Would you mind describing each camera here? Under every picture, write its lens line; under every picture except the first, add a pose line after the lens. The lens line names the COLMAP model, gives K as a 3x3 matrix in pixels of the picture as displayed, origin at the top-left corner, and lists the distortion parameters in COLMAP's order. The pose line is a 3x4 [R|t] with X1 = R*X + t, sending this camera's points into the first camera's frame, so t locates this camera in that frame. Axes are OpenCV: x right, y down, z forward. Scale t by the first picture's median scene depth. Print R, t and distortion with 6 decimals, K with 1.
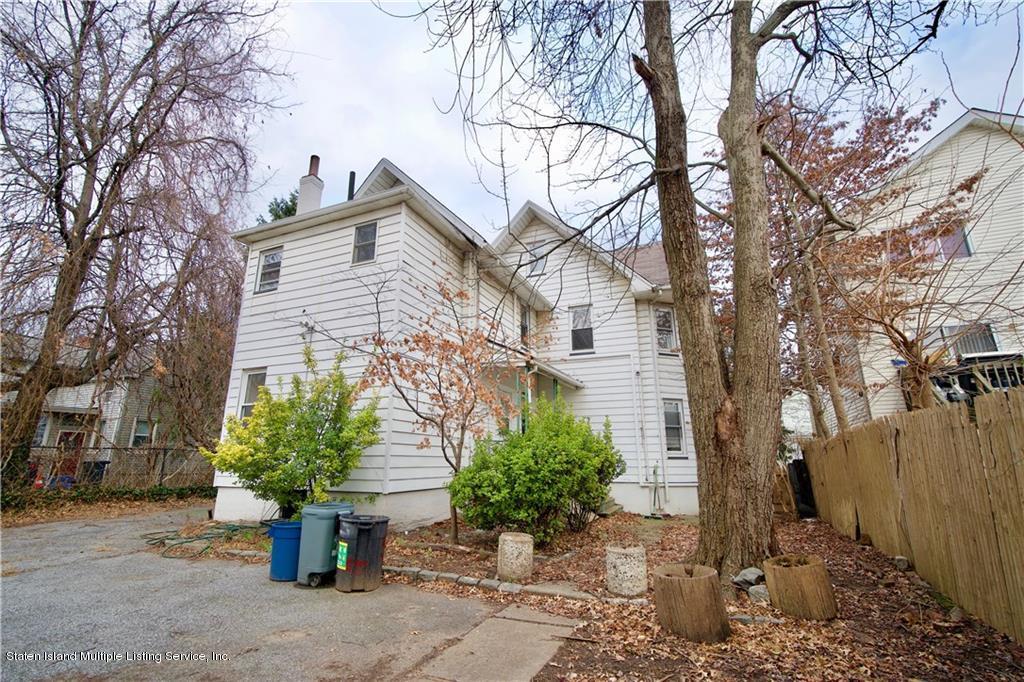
lens RADIAL K [[455.2, 0, 512.0], [0, 455.2, 341.0], [0, 0, 1]] dist [-0.012170, 0.000567]
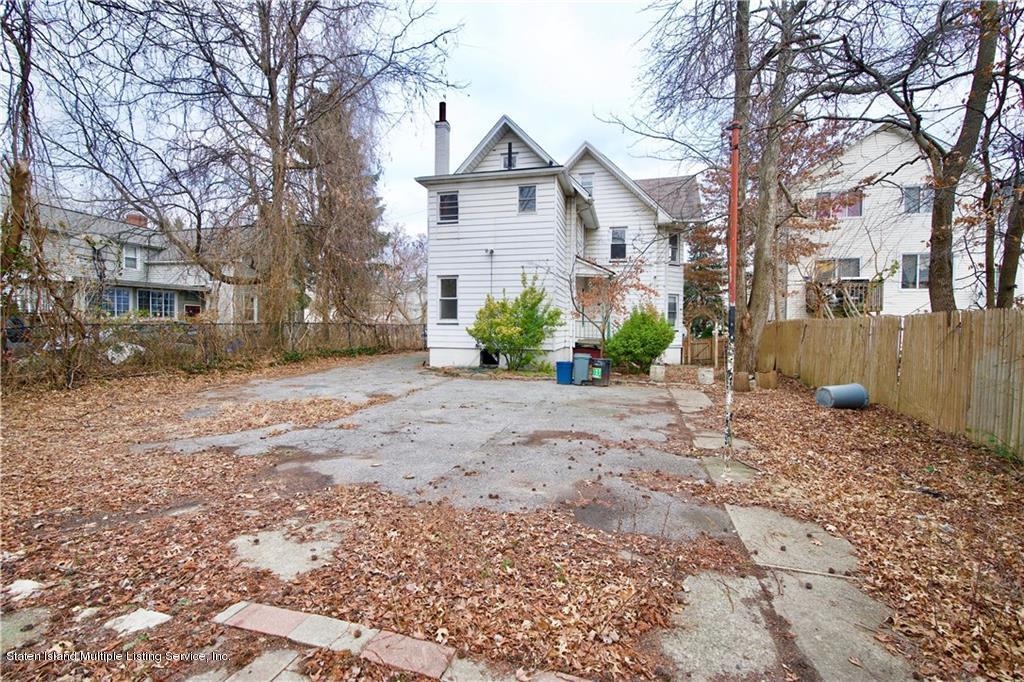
lens RADIAL K [[455.2, 0, 512.0], [0, 455.2, 341.0], [0, 0, 1]] dist [-0.012170, 0.000567]
pose [[0.986855, 0.003599, 0.161567, -0.581439], [-0.050165, 0.957189, 0.285085, -0.177069], [-0.153624, -0.289443, 0.944787, -0.572378]]
